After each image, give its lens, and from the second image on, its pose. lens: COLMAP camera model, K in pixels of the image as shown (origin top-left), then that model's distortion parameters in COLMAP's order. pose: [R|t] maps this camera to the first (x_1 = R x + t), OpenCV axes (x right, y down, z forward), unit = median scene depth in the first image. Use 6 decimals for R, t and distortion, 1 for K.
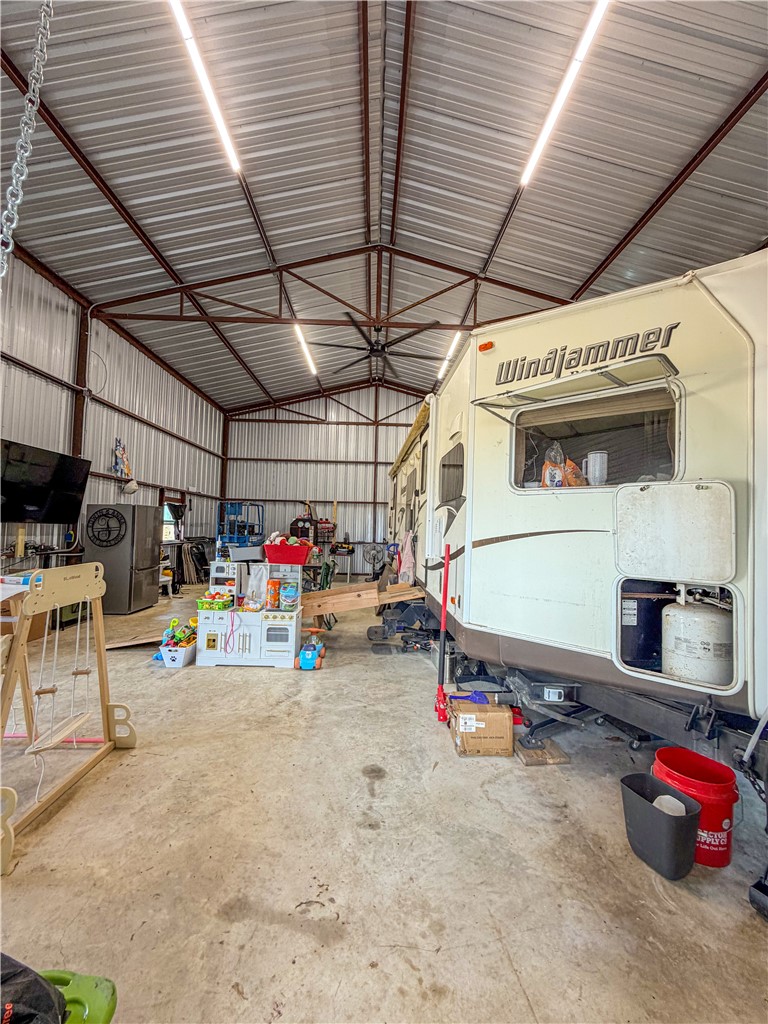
lens RADIAL K [[409.0, 0, 382.7], [0, 409.0, 513.9], [0, 0, 1]] dist [-0.001739, 0.000893]
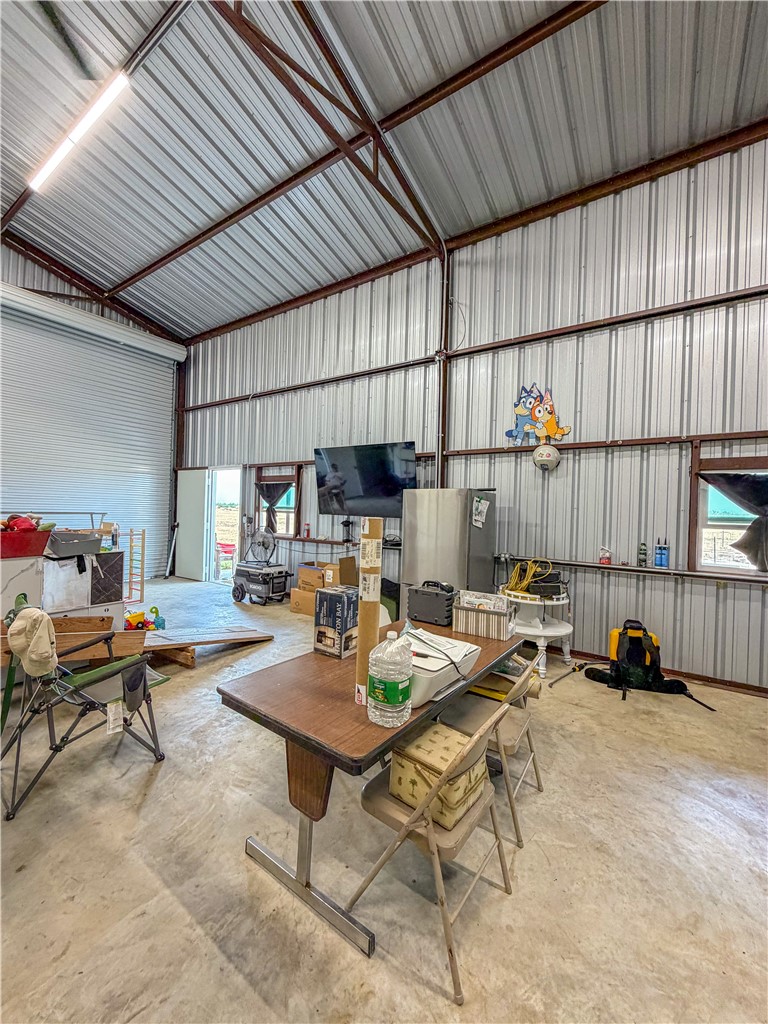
lens RADIAL K [[409.0, 0, 384.1], [0, 409.0, 511.3], [0, 0, 1]] dist [-0.001739, 0.000893]
pose [[-0.577255, -0.047573, -0.815177, -0.016957], [-0.015223, 0.998755, -0.047507, 0.042201], [0.816422, -0.015014, -0.577260, 1.177303]]
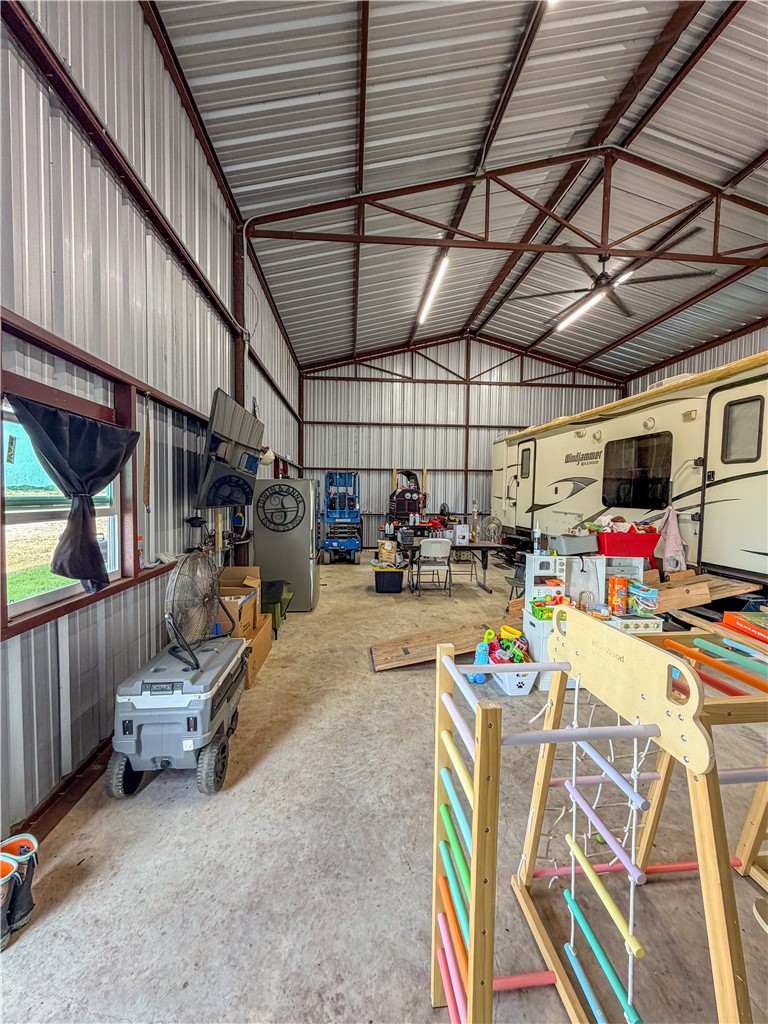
lens RADIAL K [[409.0, 0, 383.5], [0, 409.0, 514.7], [0, 0, 1]] dist [-0.001739, 0.000893]
pose [[0.998537, -0.016413, 0.051515, -0.436763], [0.011818, 0.996026, 0.088272, -0.018710], [-0.052759, -0.087534, 0.994763, 0.150412]]
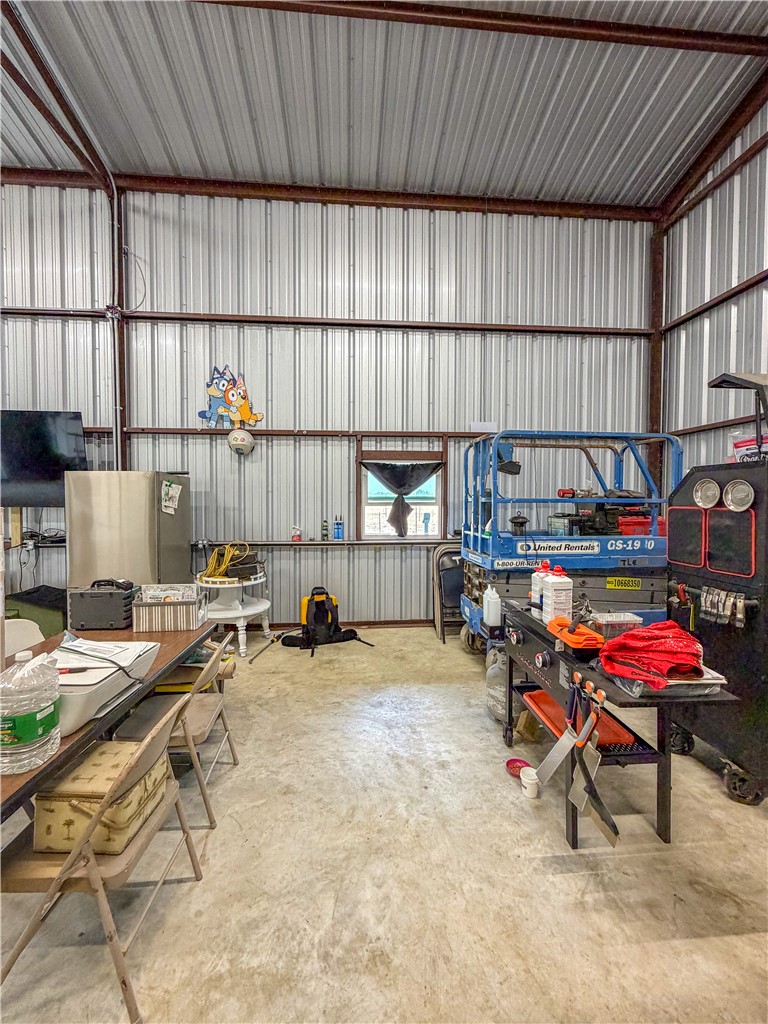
lens RADIAL K [[409.0, 0, 383.2], [0, 409.0, 510.8], [0, 0, 1]] dist [-0.001739, 0.000893]
pose [[0.064313, -0.004260, -0.997921, -0.019457], [0.040136, 0.999193, -0.001679, 0.043230], [0.997122, -0.039944, 0.064432, 1.193652]]
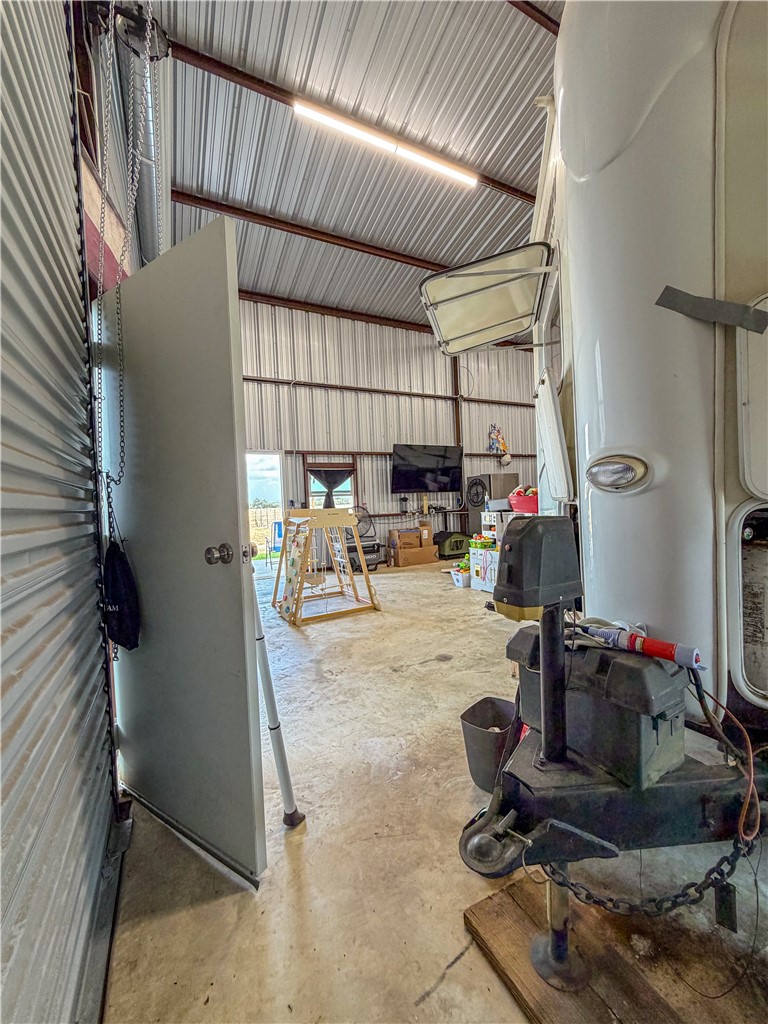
lens RADIAL K [[409.0, 0, 381.5], [0, 409.0, 511.6], [0, 0, 1]] dist [-0.001739, 0.000893]
pose [[0.439078, -0.025395, -0.898090, 0.353317], [0.090722, 0.995745, 0.016198, 0.038876], [0.893857, -0.088589, 0.439513, 0.089847]]
